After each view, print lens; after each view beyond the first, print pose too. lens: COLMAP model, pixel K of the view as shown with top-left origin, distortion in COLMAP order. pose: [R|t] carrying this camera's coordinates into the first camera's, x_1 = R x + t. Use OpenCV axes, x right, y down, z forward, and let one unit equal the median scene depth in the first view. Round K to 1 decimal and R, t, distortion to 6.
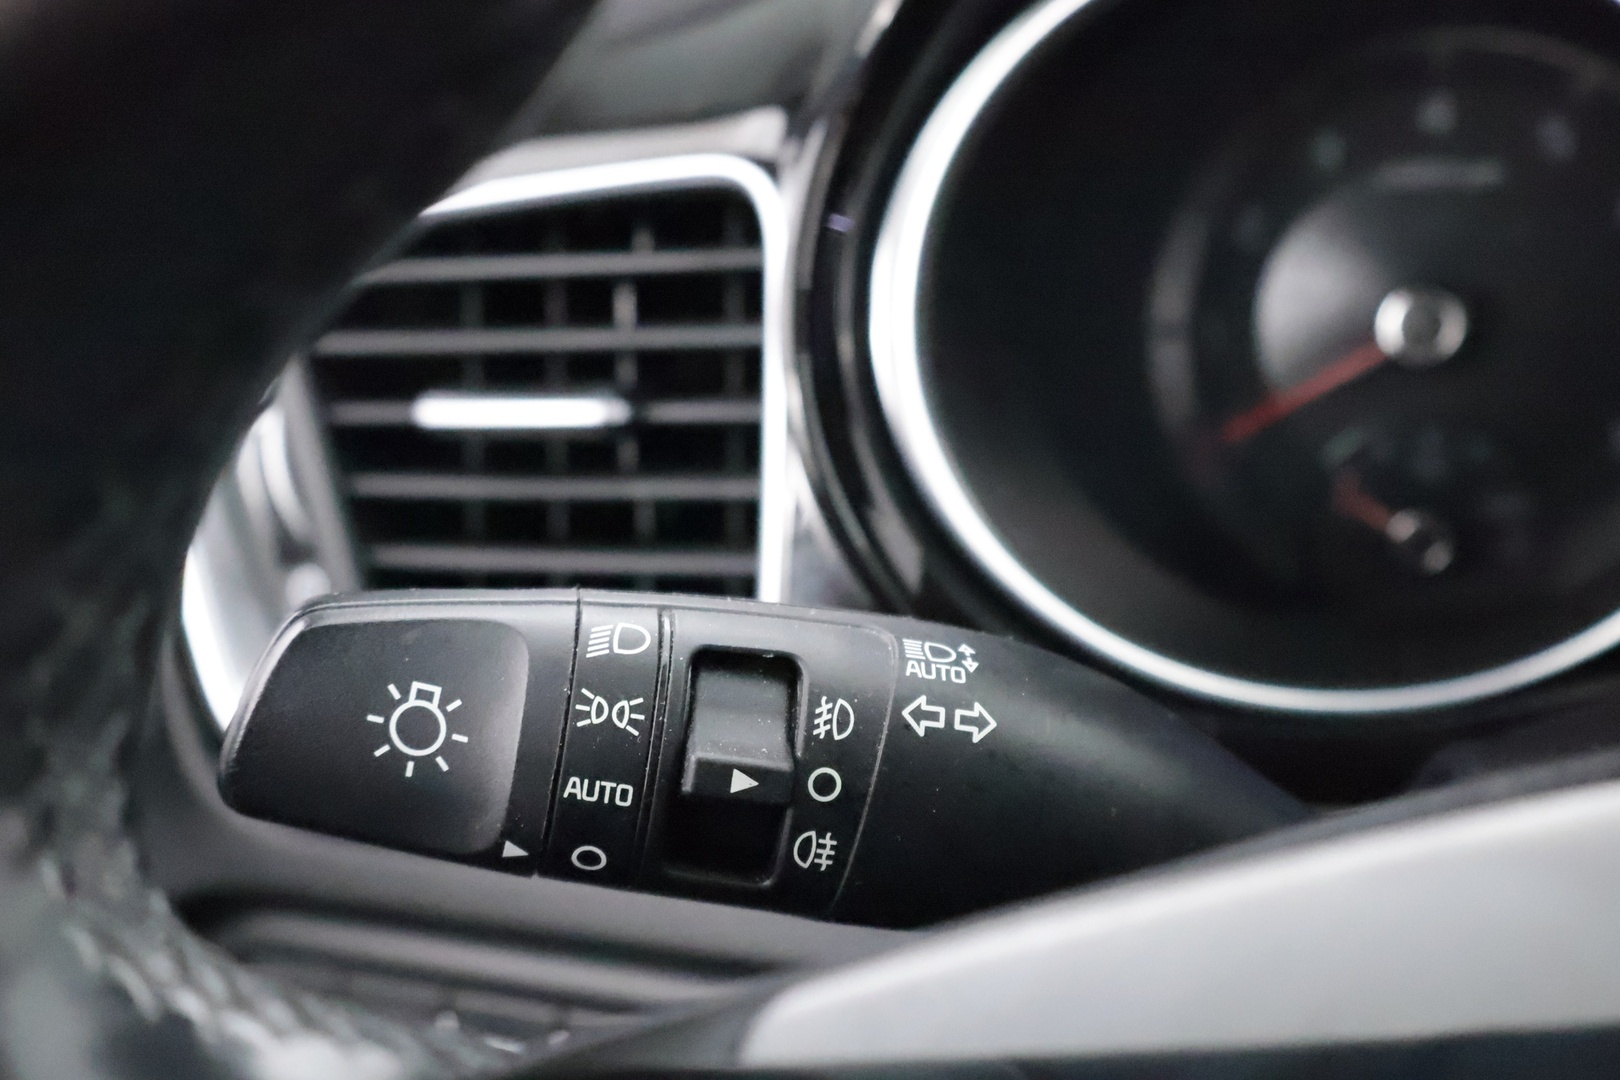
lens RADIAL K [[1791.6, 0, 800.6], [0, 1791.6, 548.0], [0, 0, 1]] dist [-0.011235, 0.000000]
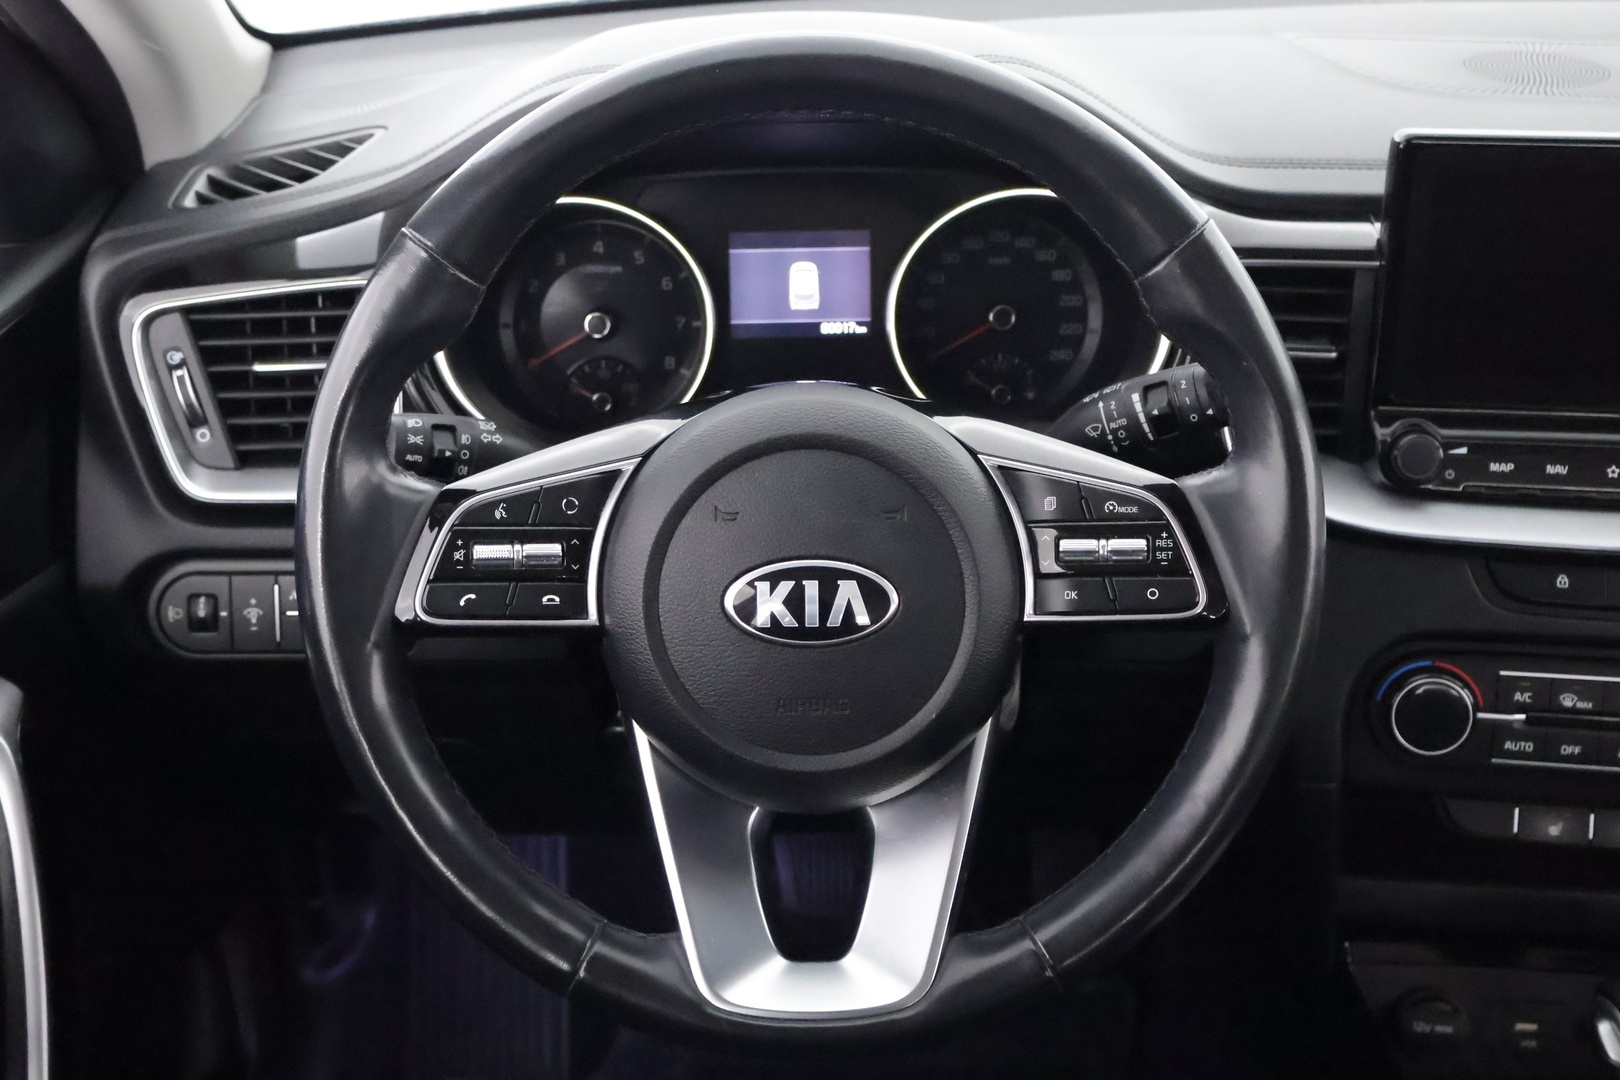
lens RADIAL K [[1934.1, 0, 817.6], [0, 1934.1, 548.5], [0, 0, 1]] dist [-0.009648, 0.000000]
pose [[0.909127, -0.068106, 0.410912, -0.715258], [0.050515, 0.997288, 0.053529, 0.095394], [-0.413443, -0.027908, 0.910102, -2.244768]]
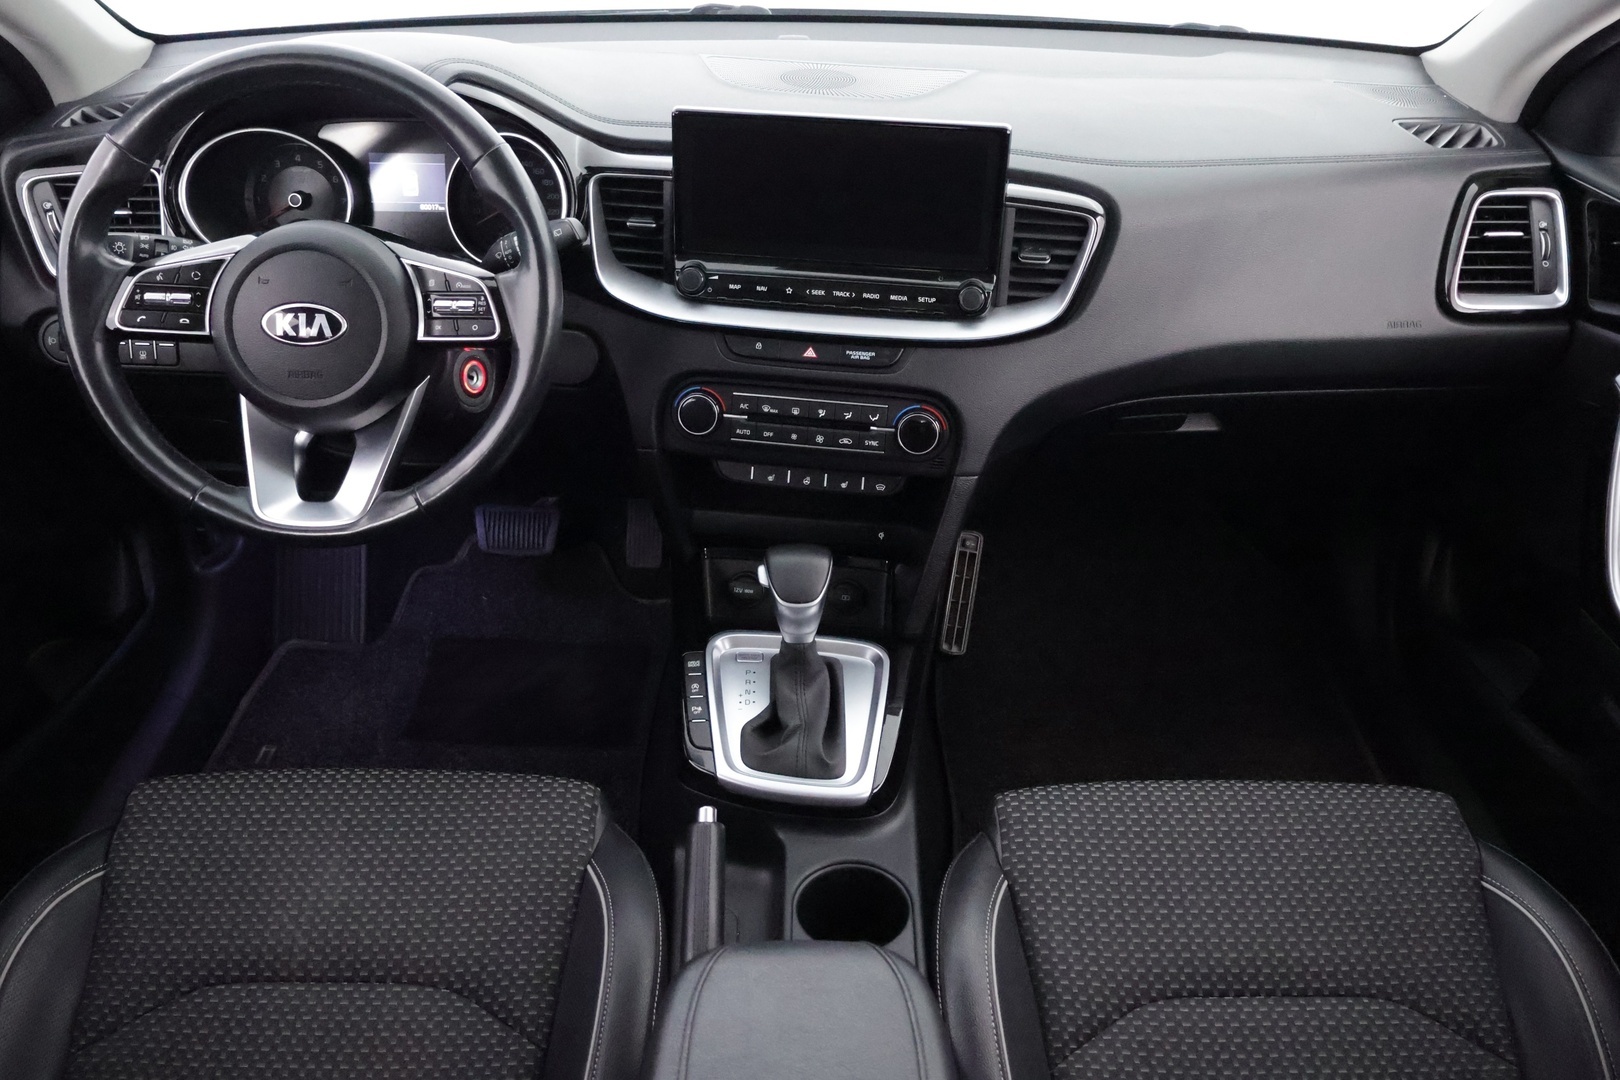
lens RADIAL K [[1323.8, 0, 805.9], [0, 1323.8, 549.4], [0, 0, 1]] dist [0.002333, -0.013784]
pose [[0.906625, -0.079050, 0.414466, 0.013447], [0.017001, 0.988339, 0.151314, 0.384939], [-0.421594, -0.130139, 0.897397, -3.831690]]
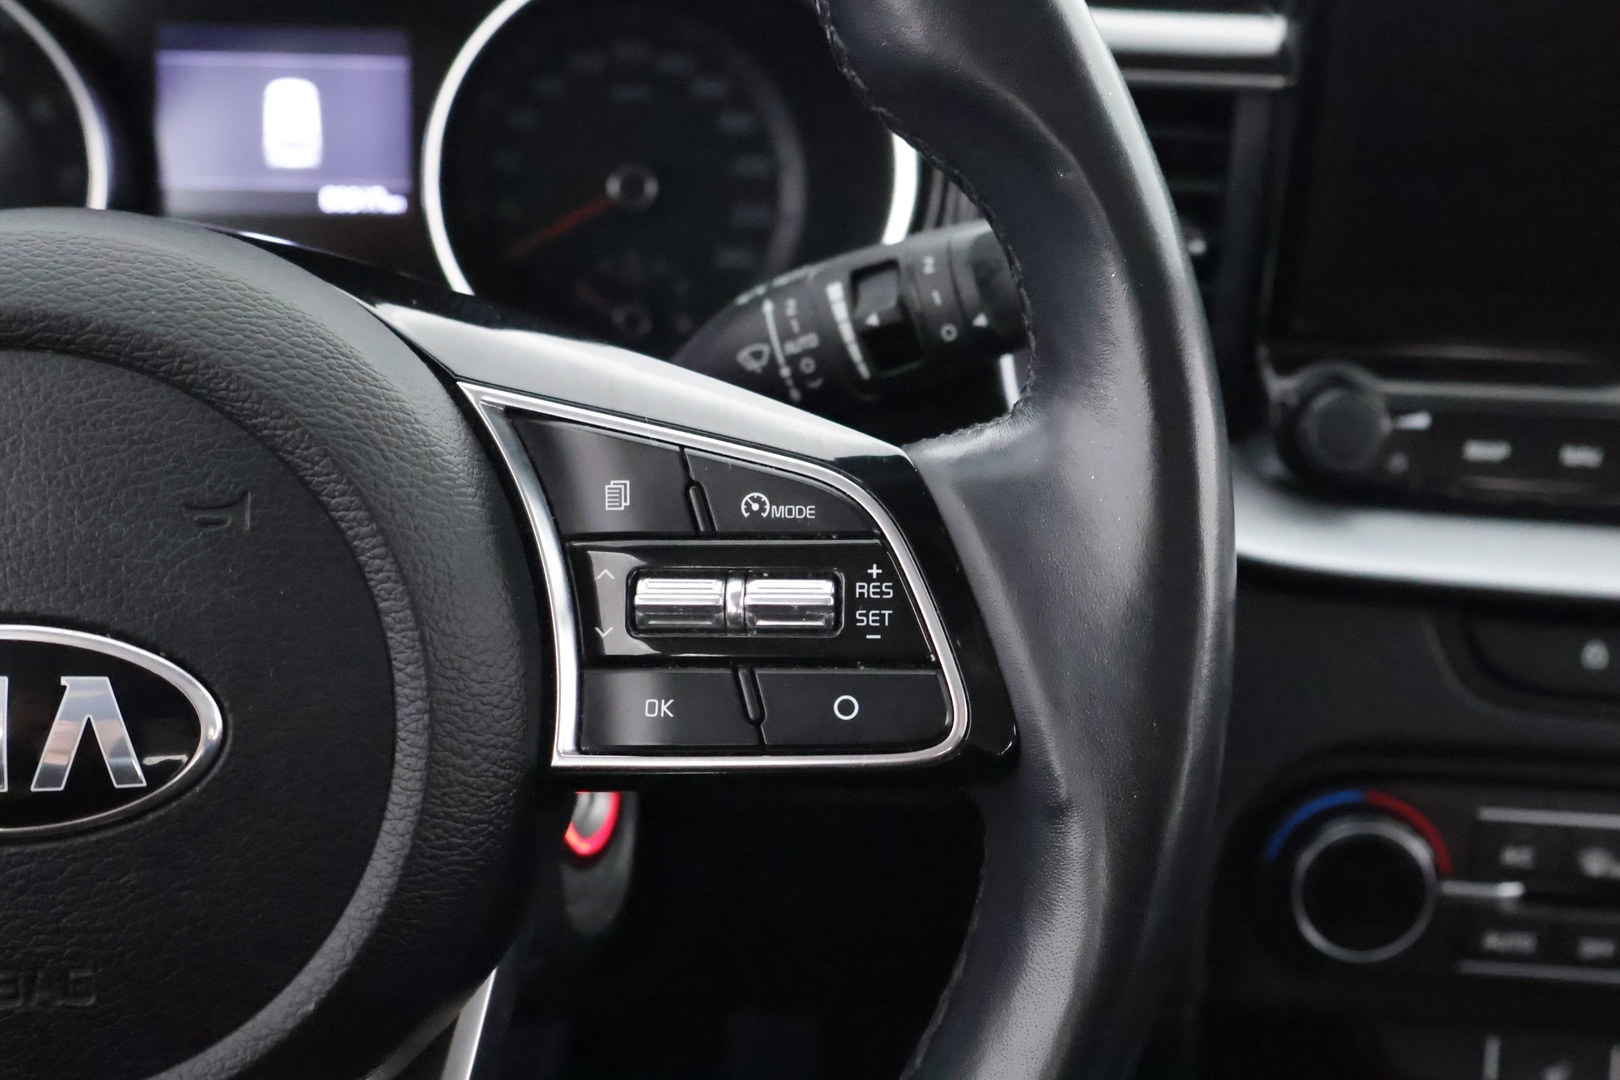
lens RADIAL K [[1934.1, 0, 817.7], [0, 1934.1, 531.1], [0, 0, 1]] dist [-0.009648, 0.000000]
pose [[0.855870, -0.049654, 0.514801, 0.167119], [0.033099, 0.998599, 0.041289, 0.168804], [-0.516130, -0.018298, 0.856315, -1.023500]]
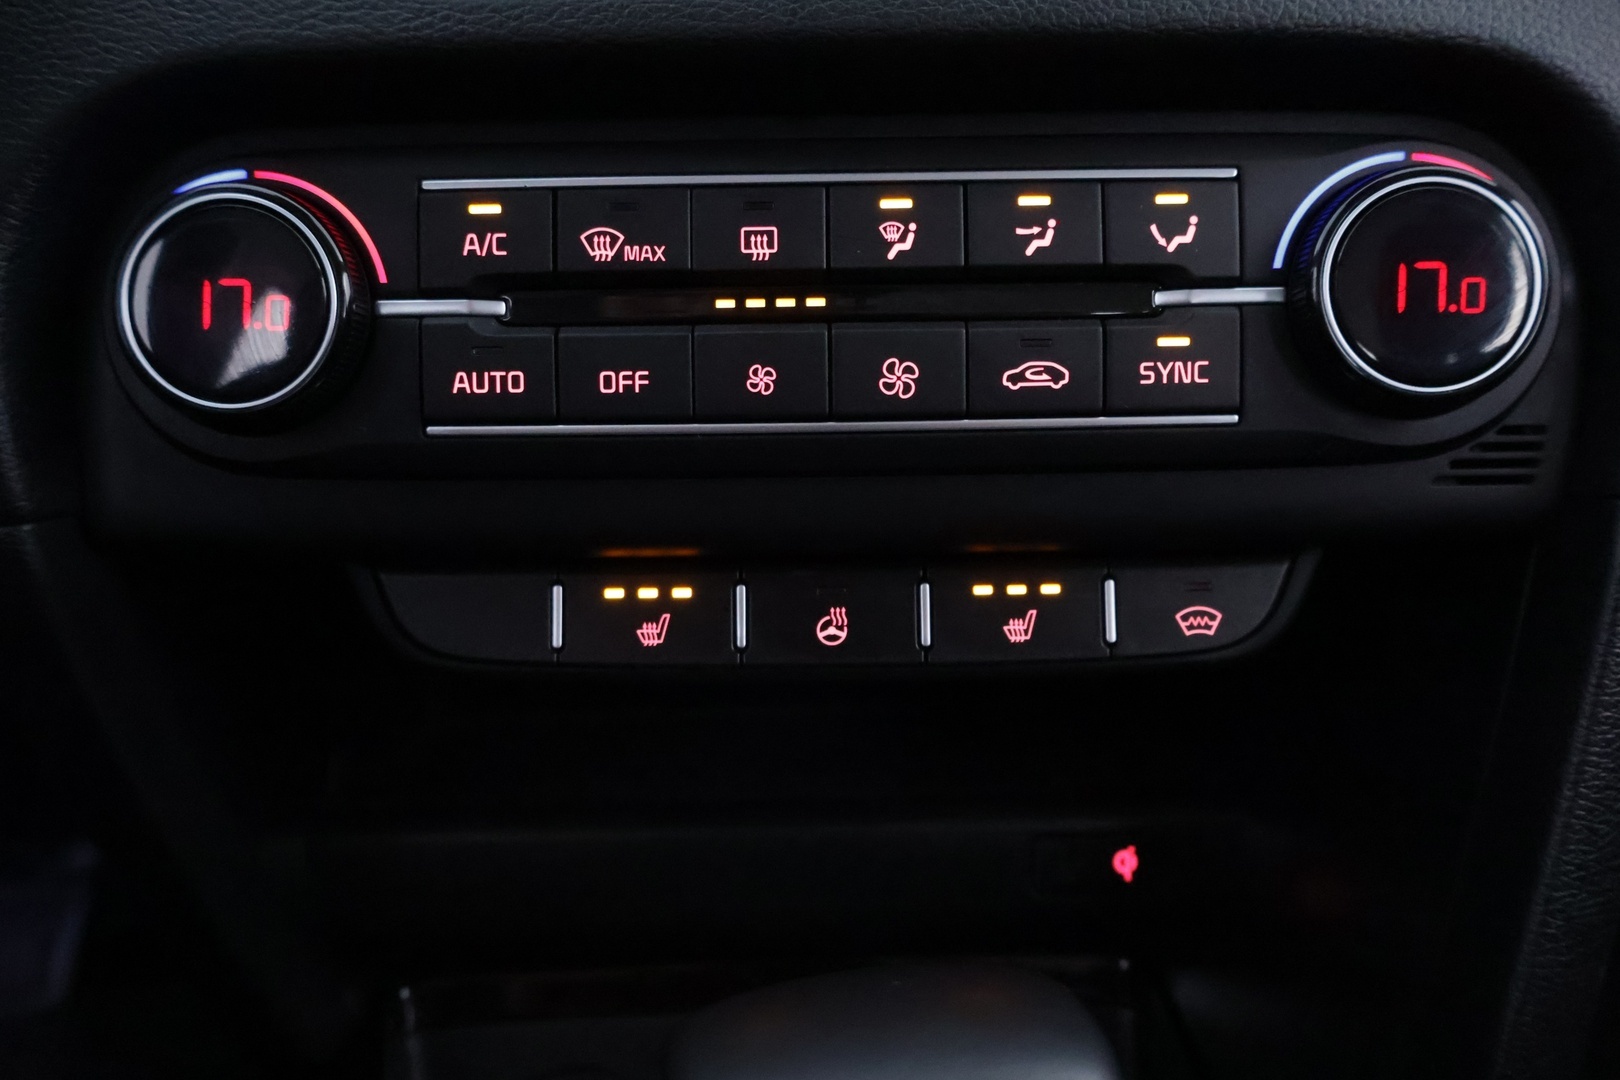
lens RADIAL K [[1323.8, 0, 807.2], [0, 1323.8, 545.5], [0, 0, 1]] dist [0.002333, -0.013784]
pose [[0.850437, -0.047693, 0.523911, 1.390181], [0.107222, 0.990692, -0.083862, 0.847672], [-0.515035, 0.127494, 0.847635, -0.582289]]
